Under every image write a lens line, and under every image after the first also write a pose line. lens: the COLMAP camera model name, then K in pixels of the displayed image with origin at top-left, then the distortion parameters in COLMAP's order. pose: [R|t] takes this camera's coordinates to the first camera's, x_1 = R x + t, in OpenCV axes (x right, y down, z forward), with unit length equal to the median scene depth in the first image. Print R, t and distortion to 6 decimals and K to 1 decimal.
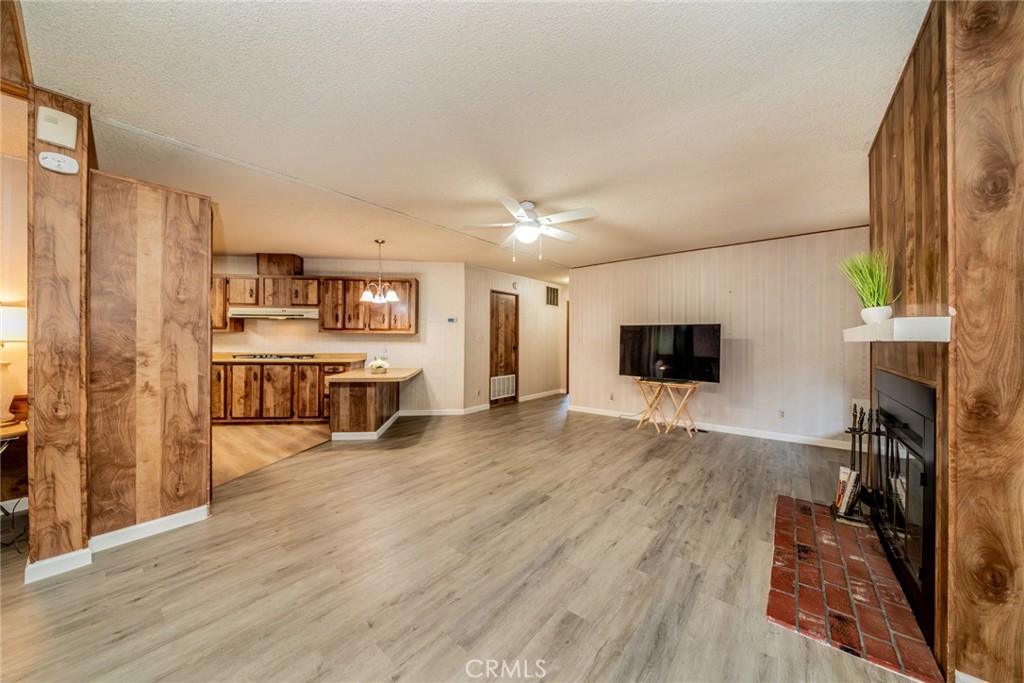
lens RADIAL K [[348.7, 0, 512.0], [0, 348.7, 341.5], [0, 0, 1]] dist [-0.000305, -0.000011]
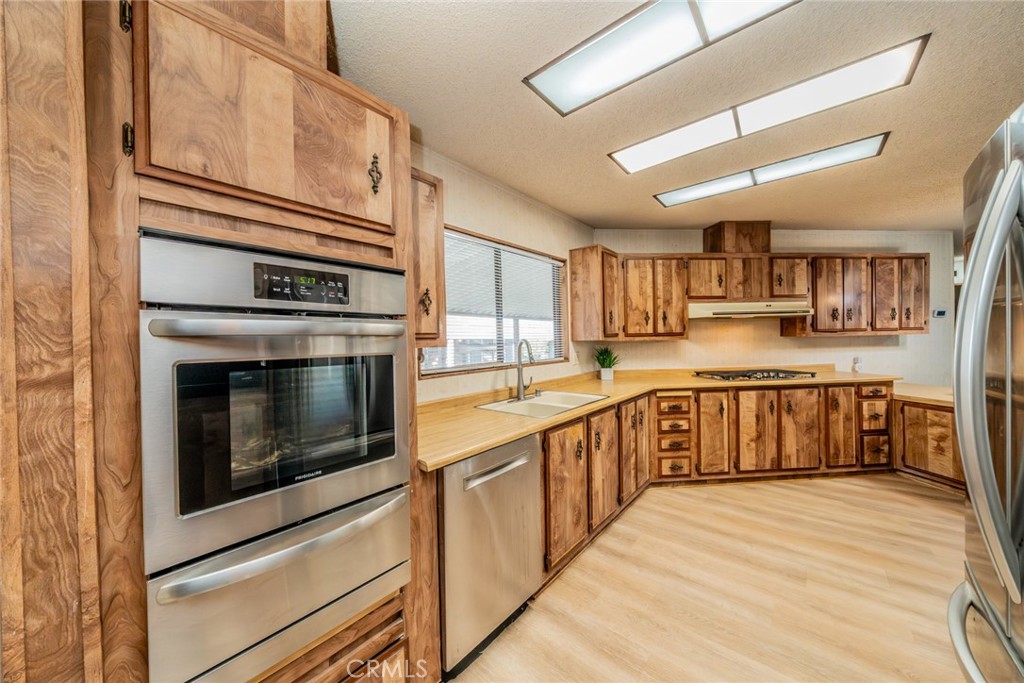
lens RADIAL K [[351.3, 0, 512.0], [0, 351.3, 341.5], [0, 0, 1]] dist [-0.002450, -0.000114]
pose [[0.999496, -0.029400, -0.011936, -1.196605], [0.029426, 0.999565, 0.002026, -0.036992], [0.011871, -0.002376, 0.999927, 0.336981]]
